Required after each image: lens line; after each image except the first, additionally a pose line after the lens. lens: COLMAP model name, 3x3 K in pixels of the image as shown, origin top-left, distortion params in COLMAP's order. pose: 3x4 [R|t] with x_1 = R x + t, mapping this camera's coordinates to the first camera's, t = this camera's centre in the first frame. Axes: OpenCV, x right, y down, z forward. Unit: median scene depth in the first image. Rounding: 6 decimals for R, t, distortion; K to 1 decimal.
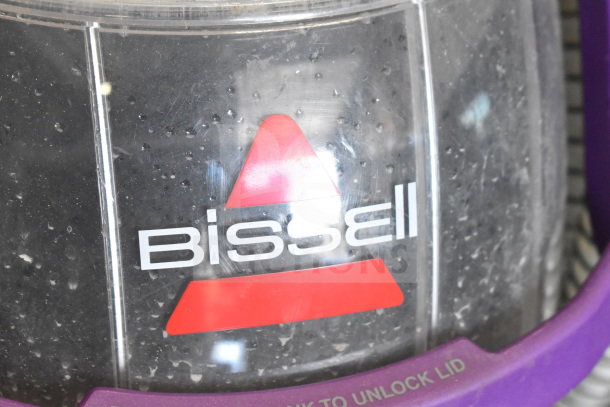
lens RADIAL K [[1443.2, 0, 305.5], [0, 1443.2, 203.3], [0, 0, 1]] dist [0.015242, 0.000000]
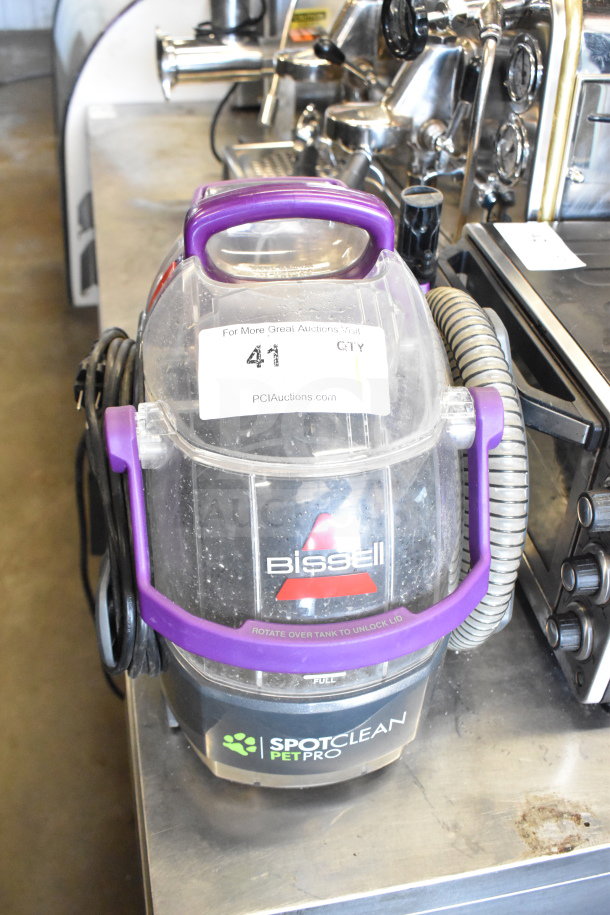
lens RADIAL K [[1013.9, 0, 304.0], [0, 1013.9, 457.6], [0, 0, 1]] dist [-0.079676, 0.000000]
pose [[0.993462, 0.043597, -0.105510, 0.117418], [-0.043962, 0.999033, -0.001133, -0.146875], [0.105358, 0.005764, 0.994418, -0.687894]]
